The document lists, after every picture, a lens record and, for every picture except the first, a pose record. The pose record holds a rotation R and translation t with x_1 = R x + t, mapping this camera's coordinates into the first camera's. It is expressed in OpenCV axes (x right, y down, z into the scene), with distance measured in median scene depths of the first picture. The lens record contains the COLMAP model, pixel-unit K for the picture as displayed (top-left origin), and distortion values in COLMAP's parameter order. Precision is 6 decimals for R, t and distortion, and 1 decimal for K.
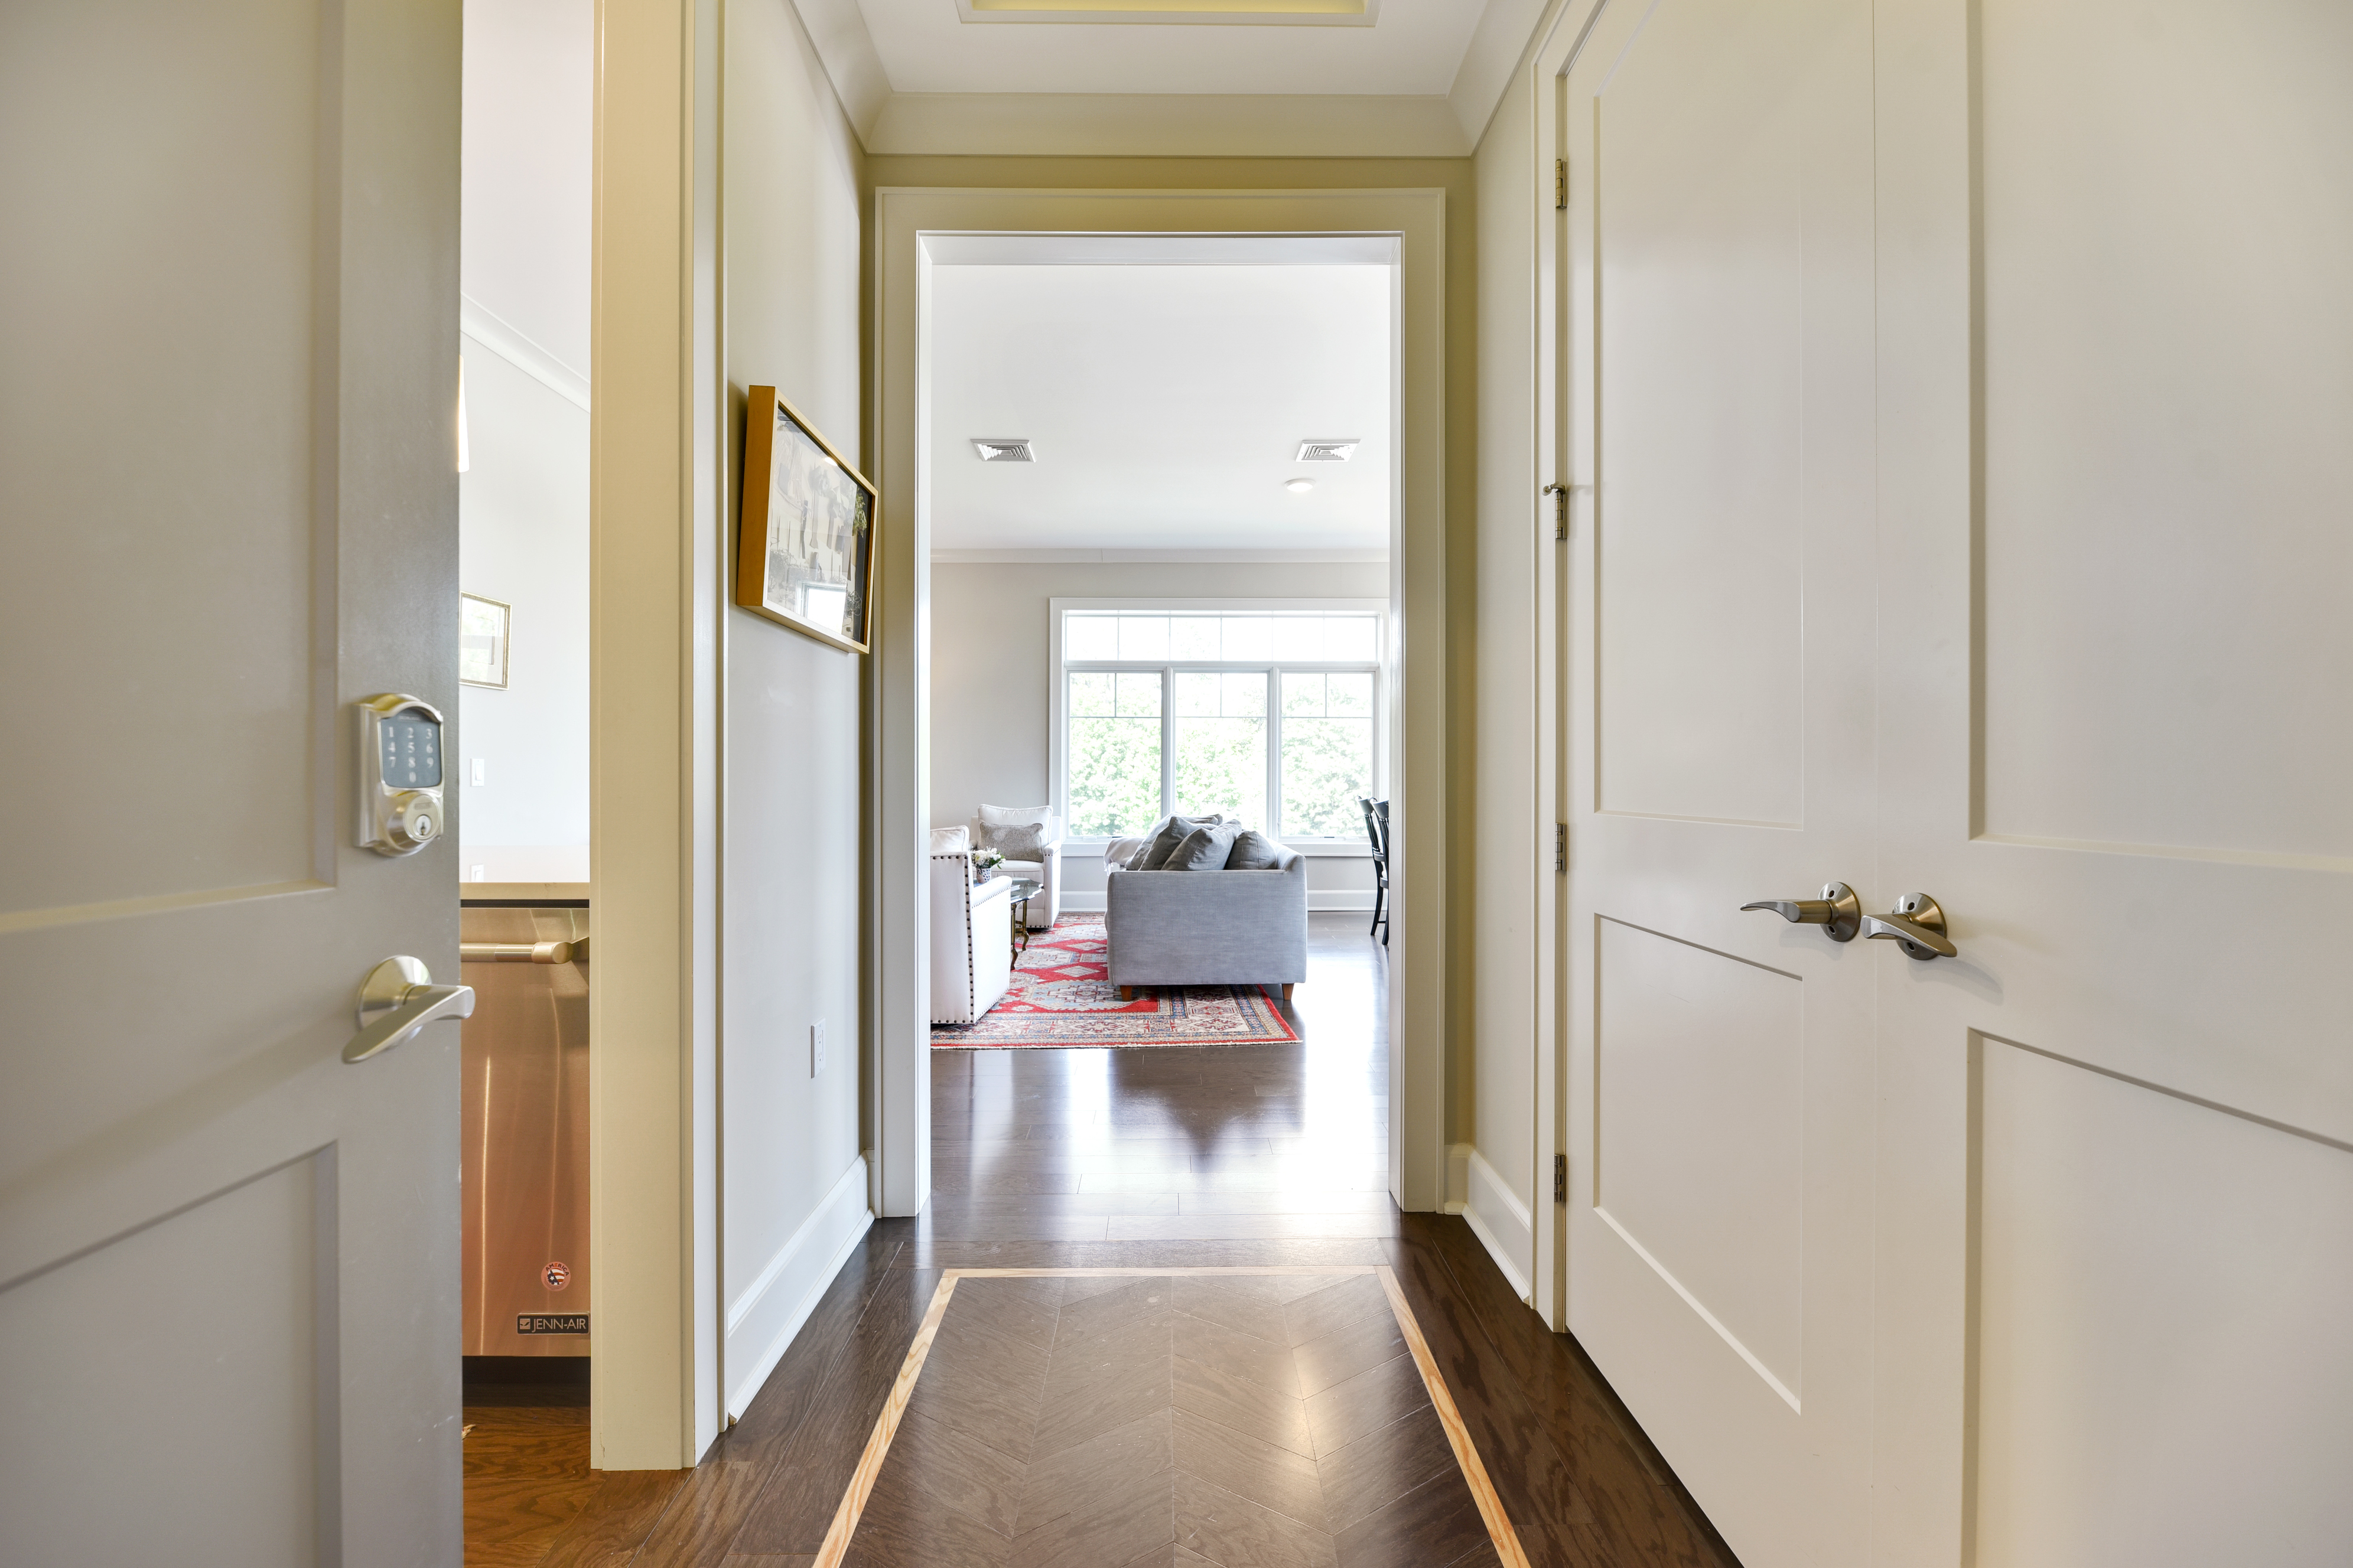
lens RADIAL K [[946.9, 0, 1206.0], [0, 946.9, 773.7], [0, 0, 1]] dist [-0.011210, 0.000021]
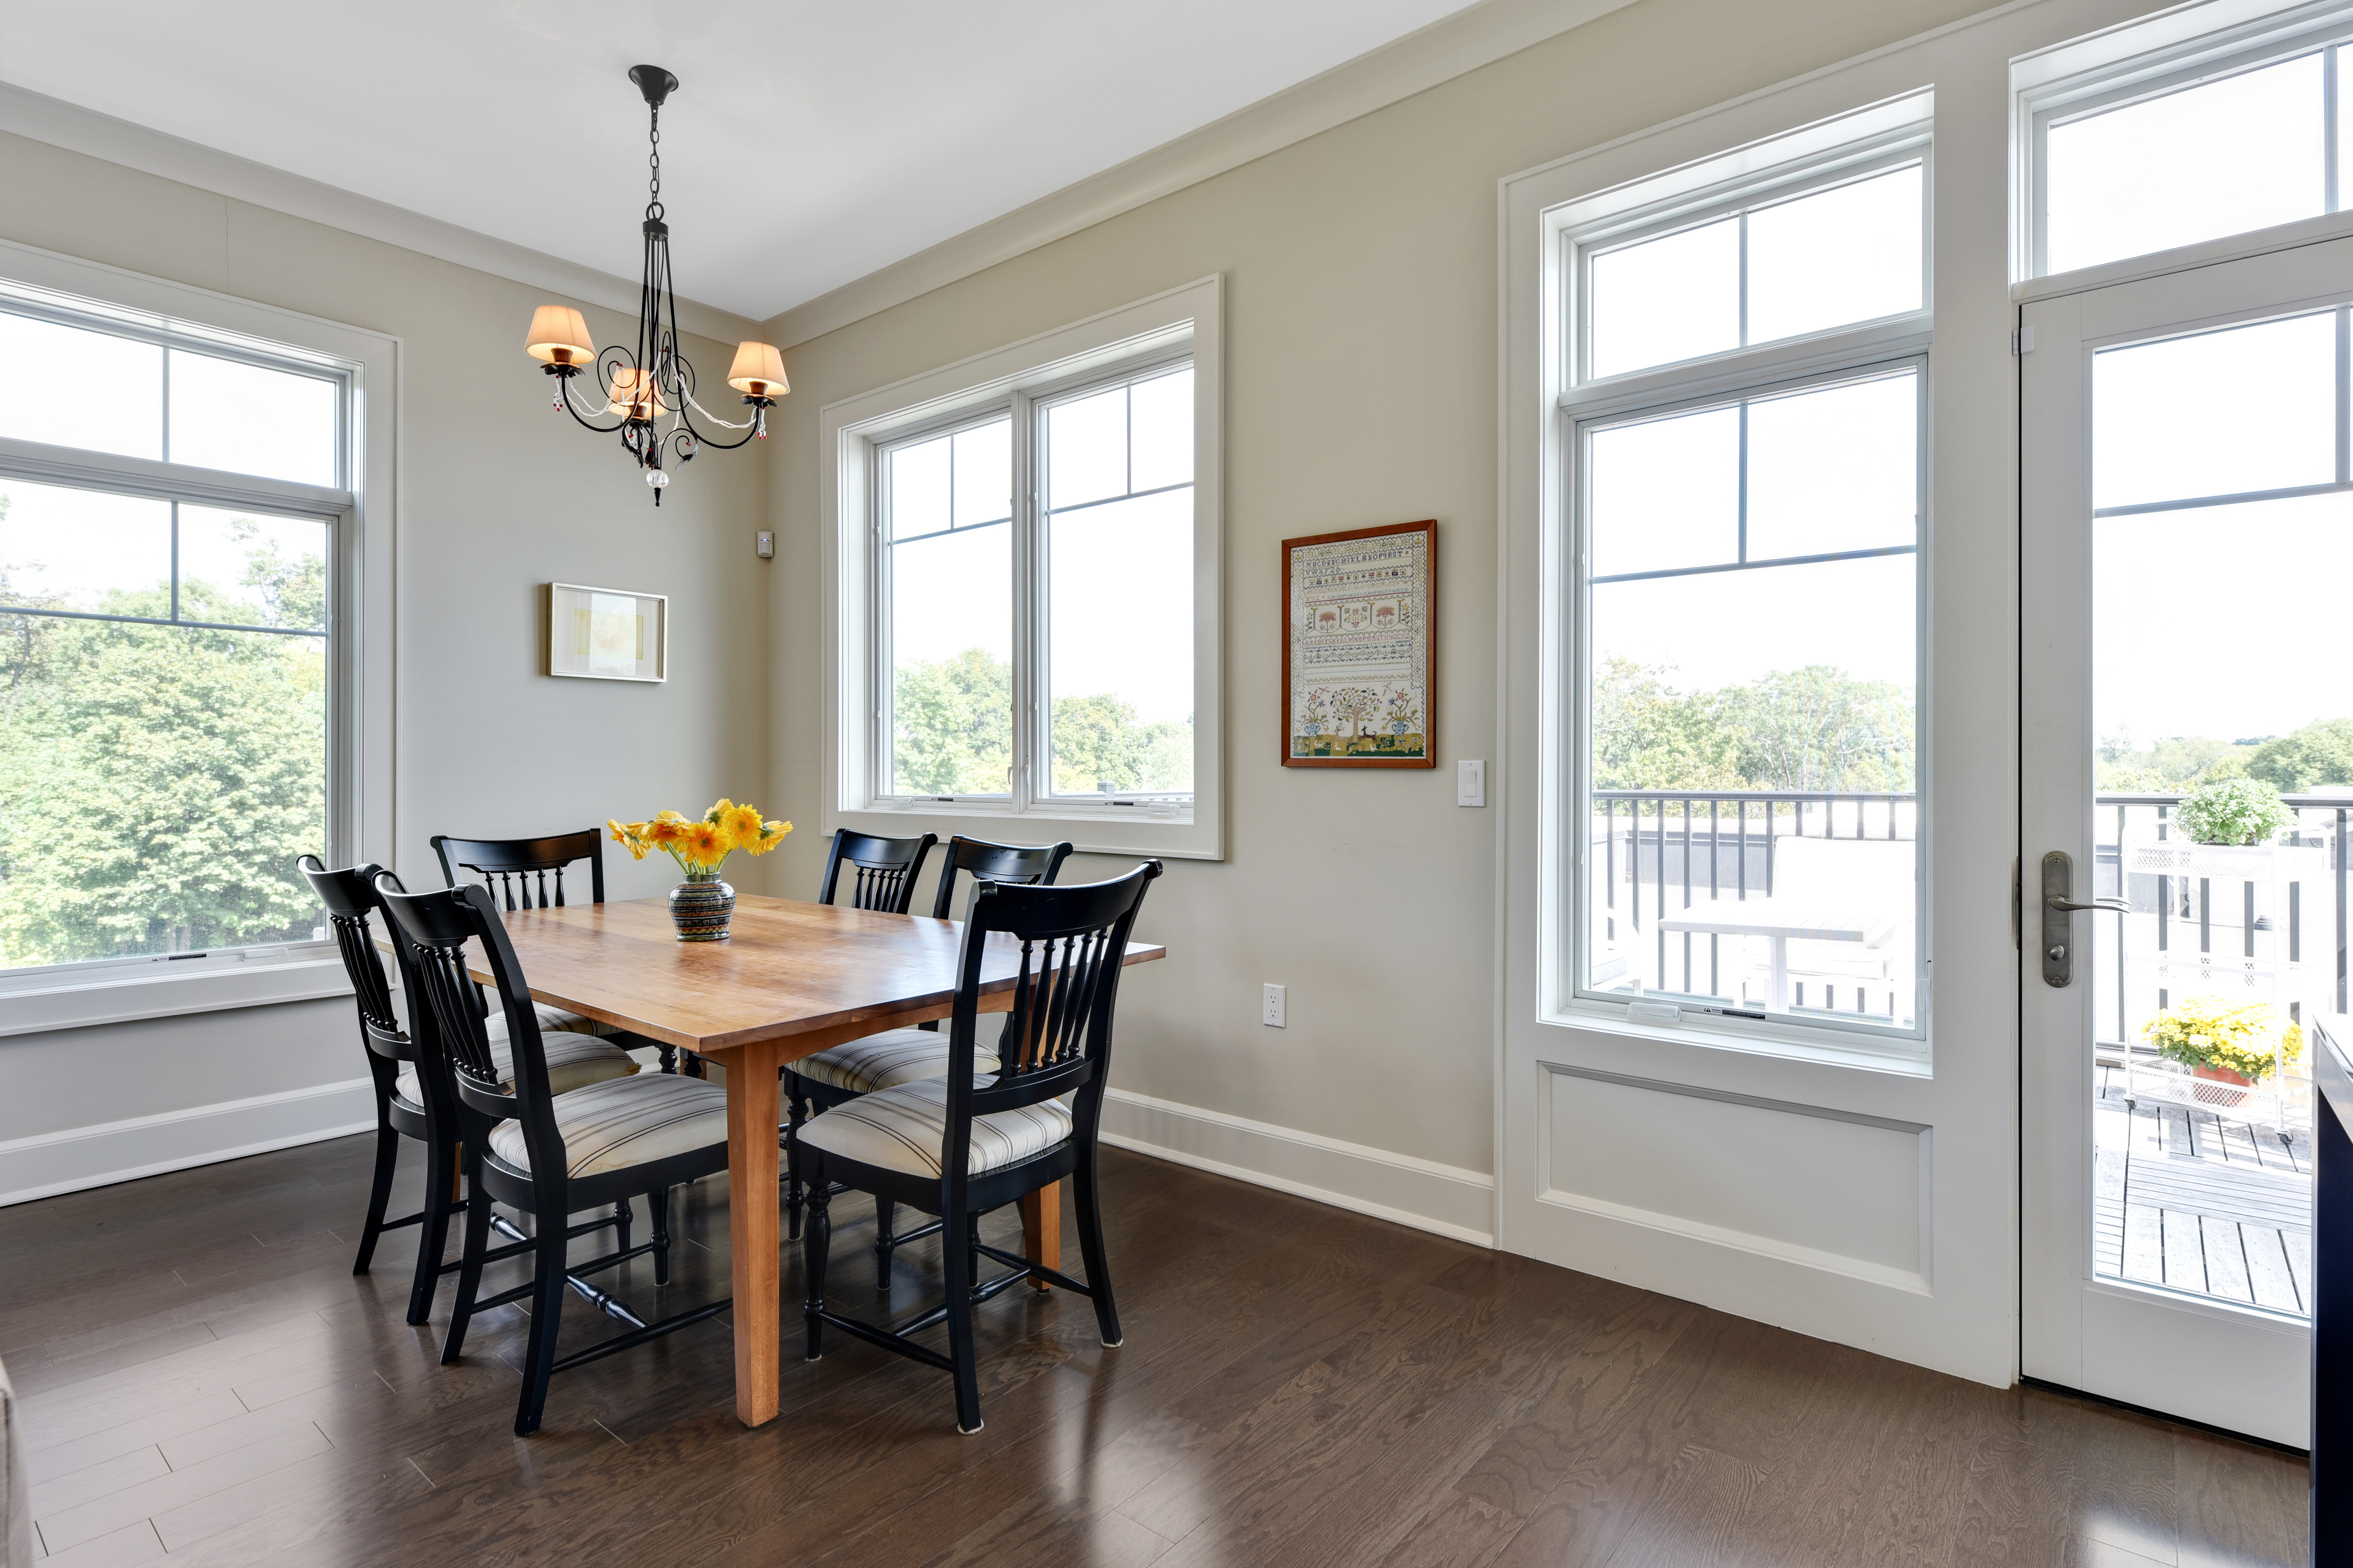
lens RADIAL K [[1149.2, 0, 1175.5], [0, 1149.2, 778.6], [0, 0, 1]] dist [0.001006, -0.001043]
pose [[0.665502, -0.006133, 0.746371, 0.055203], [-0.003290, 0.999932, 0.011150, -0.007176], [-0.746388, -0.009876, 0.665437, 0.433696]]
